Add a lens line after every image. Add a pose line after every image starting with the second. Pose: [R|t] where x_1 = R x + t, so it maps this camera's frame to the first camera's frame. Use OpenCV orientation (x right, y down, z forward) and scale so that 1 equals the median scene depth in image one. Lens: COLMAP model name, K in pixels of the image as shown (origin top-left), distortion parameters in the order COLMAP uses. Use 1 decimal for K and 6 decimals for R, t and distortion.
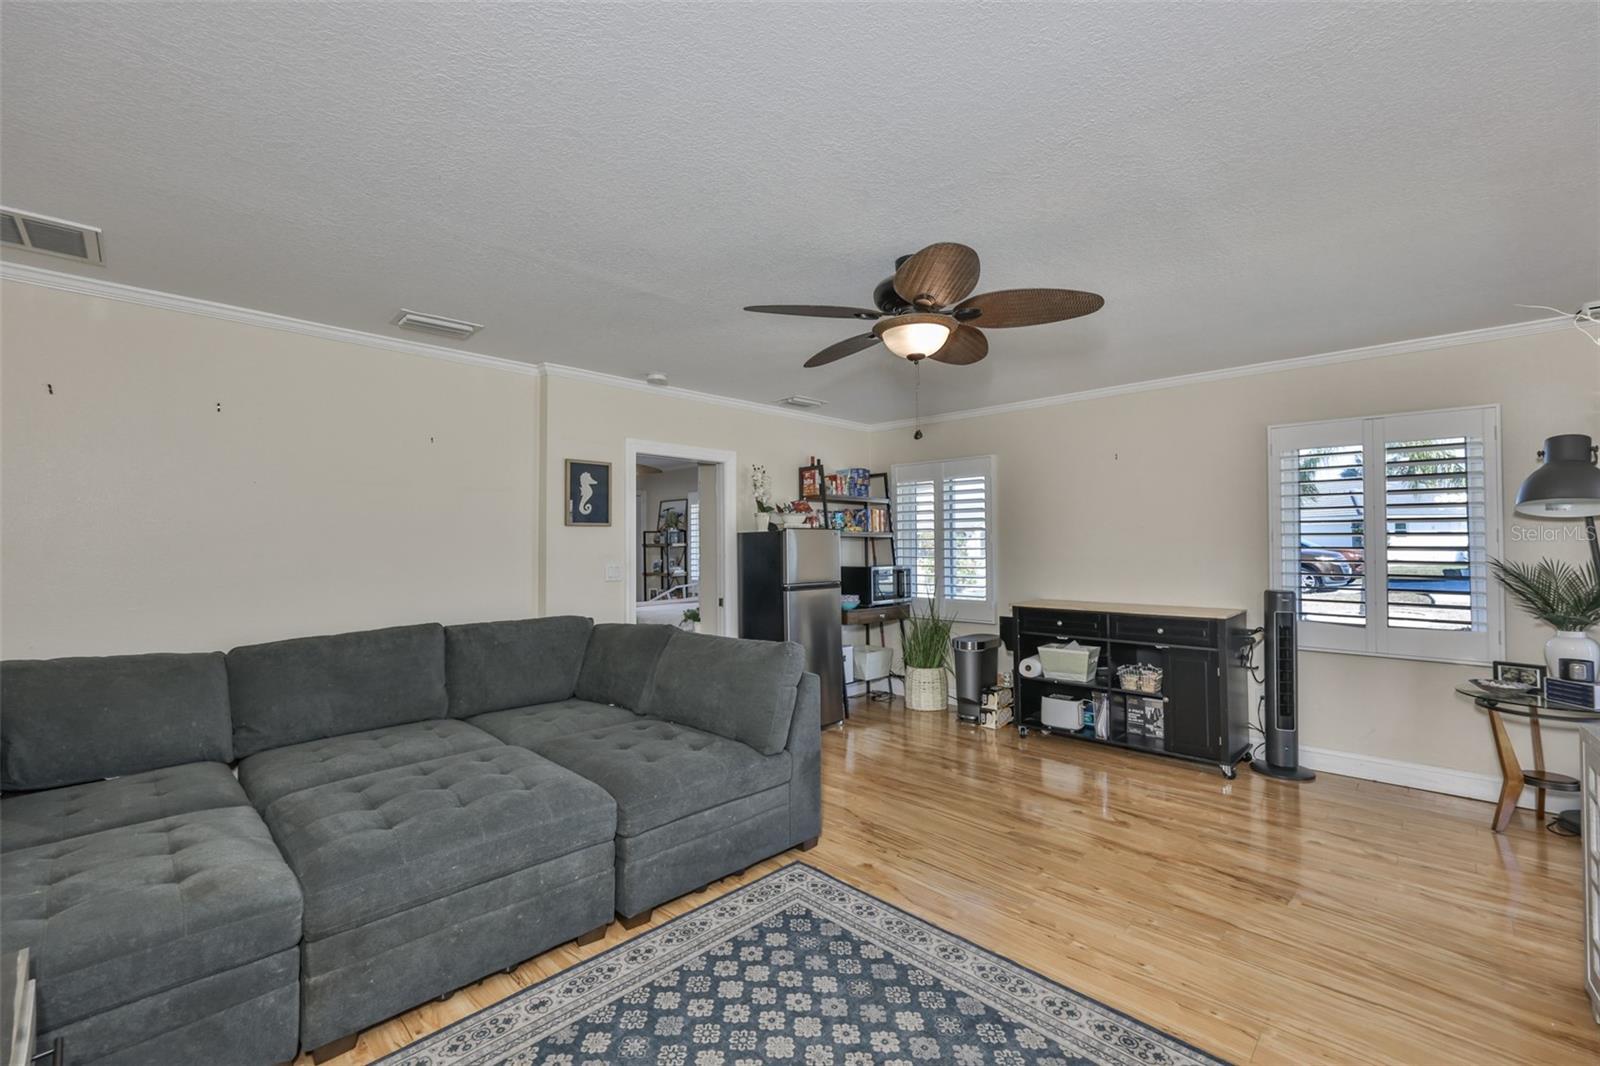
lens RADIAL K [[682.6, 0, 805.3], [0, 682.6, 544.3], [0, 0, 1]] dist [-0.001049, -0.000204]
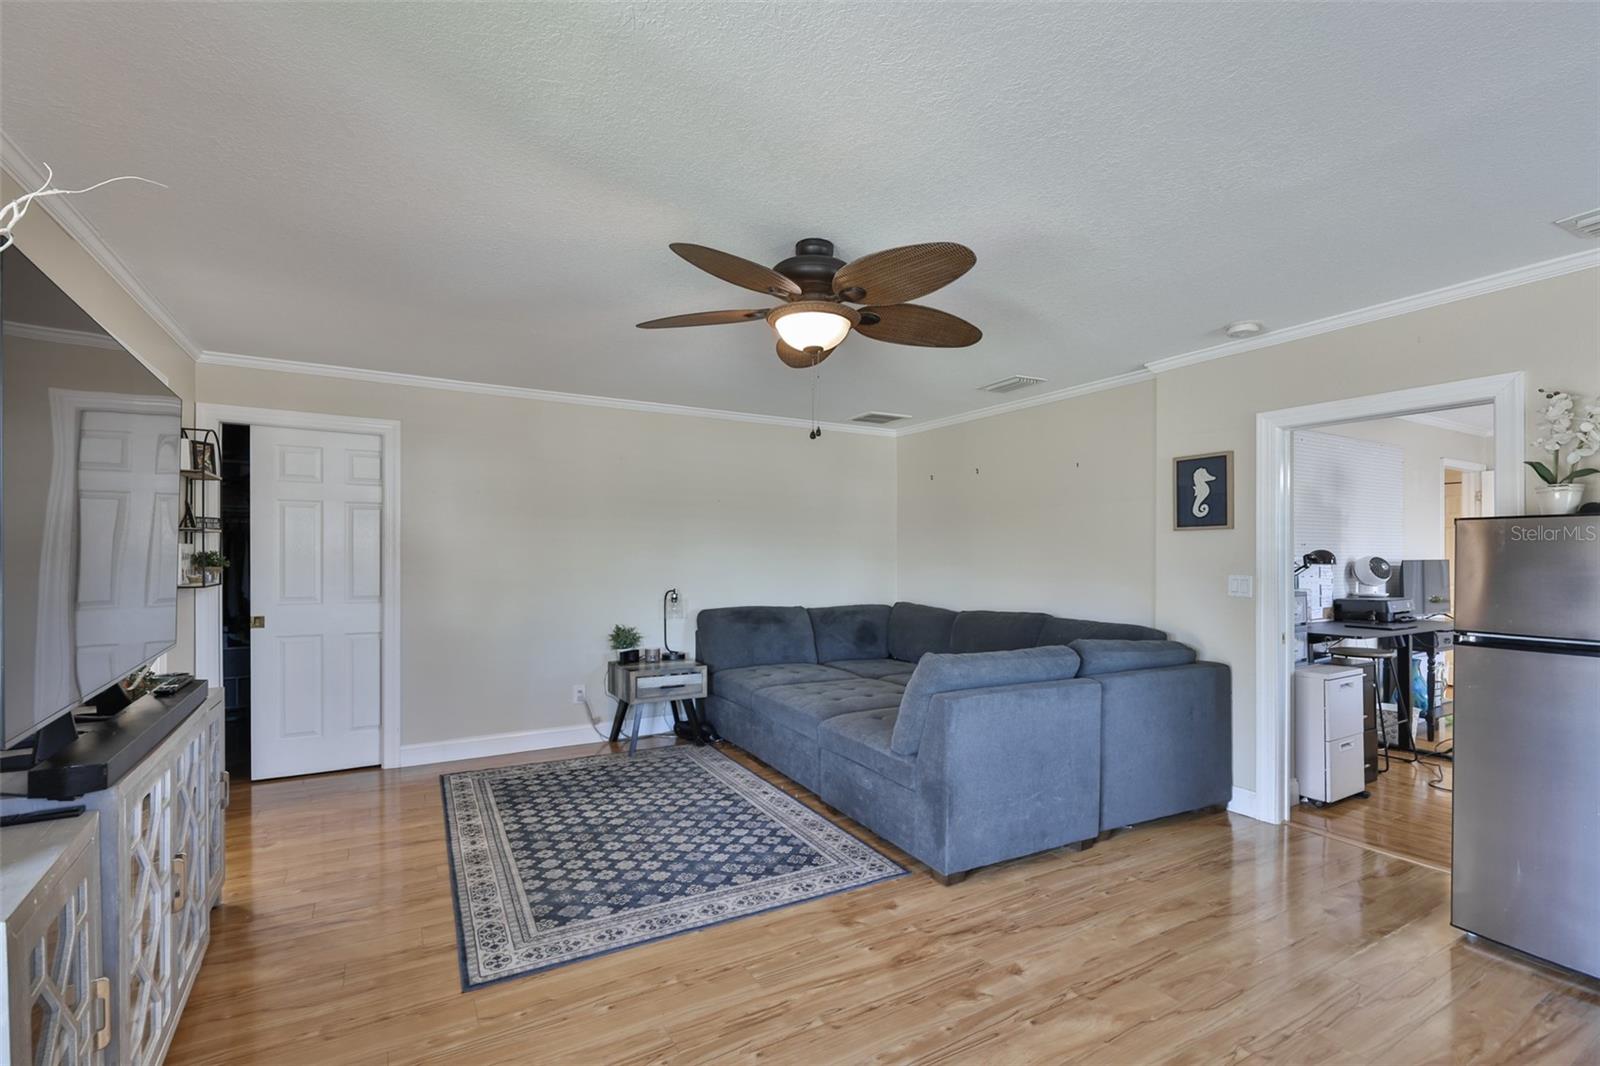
lens RADIAL K [[662.9, 0, 801.0], [0, 662.9, 556.3], [0, 0, 1]] dist [-0.001742, -0.000153]
pose [[-0.262970, 0.005754, -0.964787, 1.248827], [0.002925, 0.999982, 0.005167, 0.003356], [0.964800, -0.001464, -0.262982, 1.443191]]
